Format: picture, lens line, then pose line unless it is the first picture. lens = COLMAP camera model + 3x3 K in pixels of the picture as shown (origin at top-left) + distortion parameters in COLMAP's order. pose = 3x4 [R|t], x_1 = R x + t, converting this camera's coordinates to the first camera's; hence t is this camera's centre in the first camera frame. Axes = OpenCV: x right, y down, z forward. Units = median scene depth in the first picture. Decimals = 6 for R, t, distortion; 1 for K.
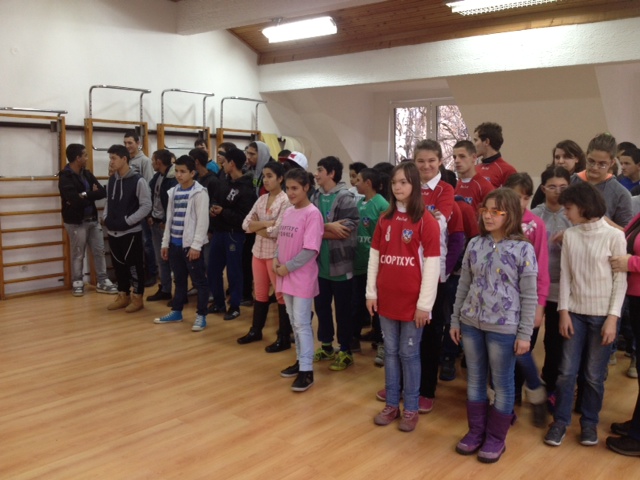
lens RADIAL K [[633.1, 0, 318.1], [0, 633.1, 238.9], [0, 0, 1]] dist [0.204077, -0.504416]
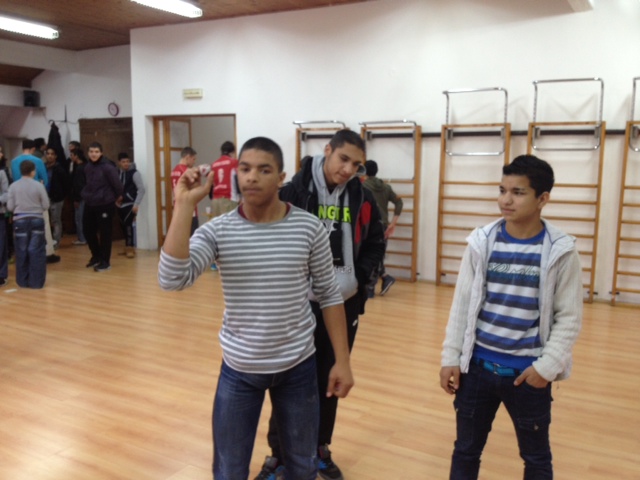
lens RADIAL K [[633.1, 0, 318.1], [0, 633.1, 238.9], [0, 0, 1]] dist [0.204077, -0.504416]
pose [[0.149271, 0.106944, -0.982996, 0.573176], [-0.133412, 0.987222, 0.087145, -0.061211], [0.979755, 0.118135, 0.161631, 0.587505]]
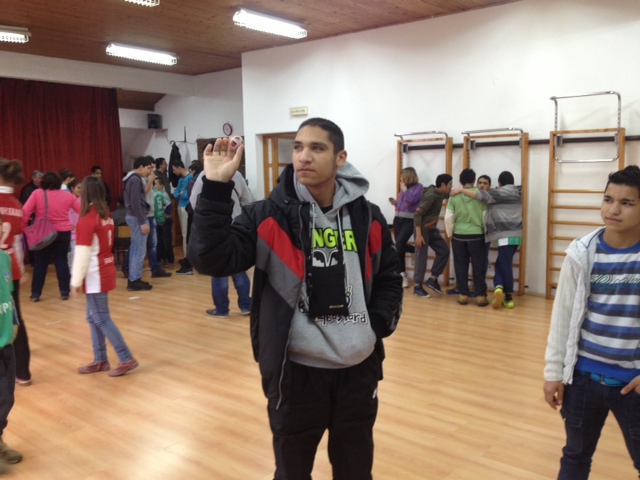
lens RADIAL K [[633.1, 0, 318.1], [0, 633.1, 238.9], [0, 0, 1]] dist [0.204077, -0.504416]
pose [[-0.028356, 0.087625, -0.995750, 0.587688], [-0.114939, 0.989257, 0.090327, -0.063282], [0.992968, 0.117012, -0.017979, 0.605687]]
